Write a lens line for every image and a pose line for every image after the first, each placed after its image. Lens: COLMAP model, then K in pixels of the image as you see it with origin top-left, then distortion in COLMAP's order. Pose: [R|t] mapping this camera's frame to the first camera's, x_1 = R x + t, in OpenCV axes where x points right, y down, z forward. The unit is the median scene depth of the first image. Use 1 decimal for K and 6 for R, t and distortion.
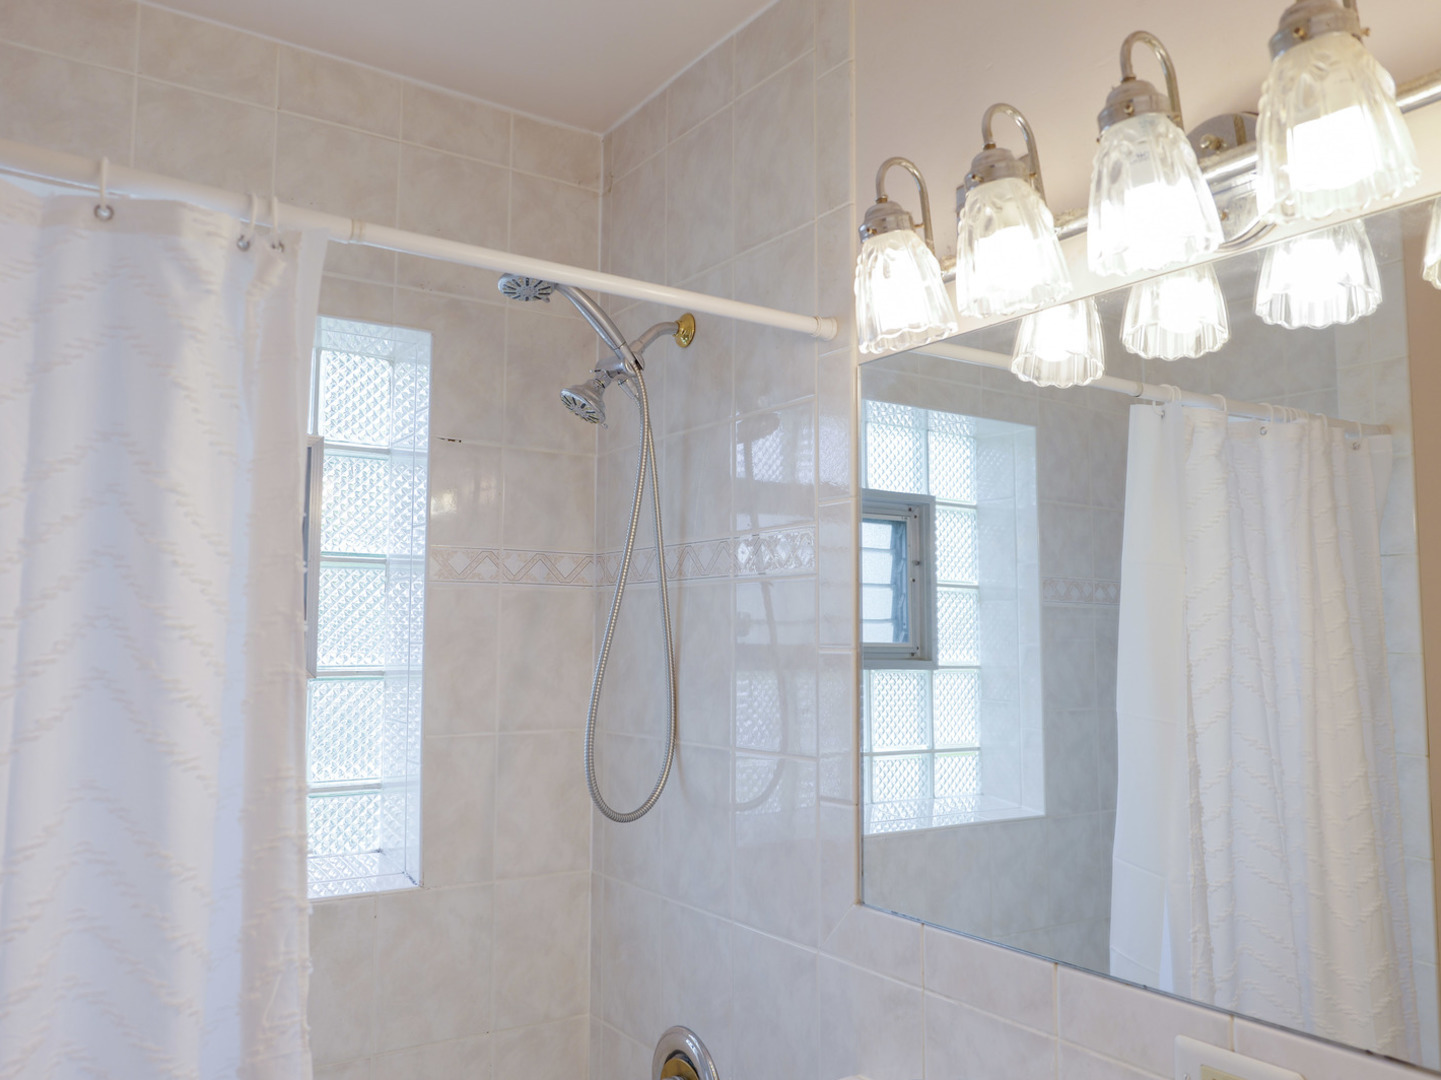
lens RADIAL K [[1169.5, 0, 714.4], [0, 1169.5, 541.1], [0, 0, 1]] dist [-0.000222, 0.008481]
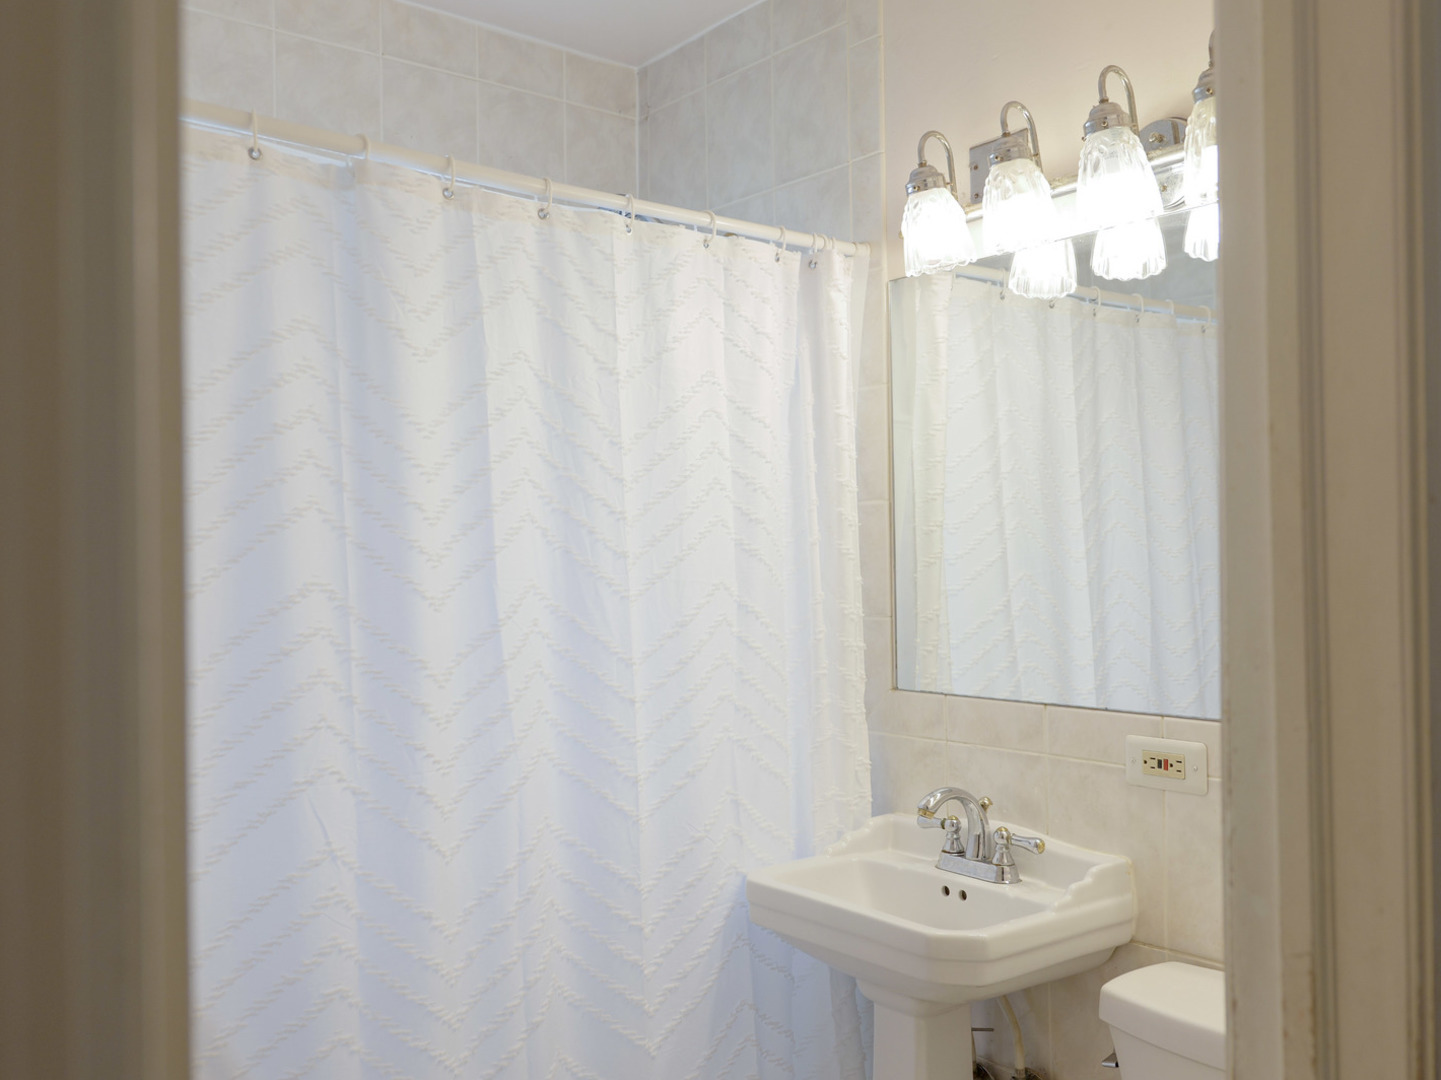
lens RADIAL K [[1299.1, 0, 725.1], [0, 1299.1, 538.9], [0, 0, 1]] dist [0.015905, 0.017052]
pose [[0.996010, -0.019904, 0.086999, -0.231862], [0.013522, 0.997216, 0.073333, 0.031801], [-0.088217, -0.071864, 0.993506, -0.534588]]
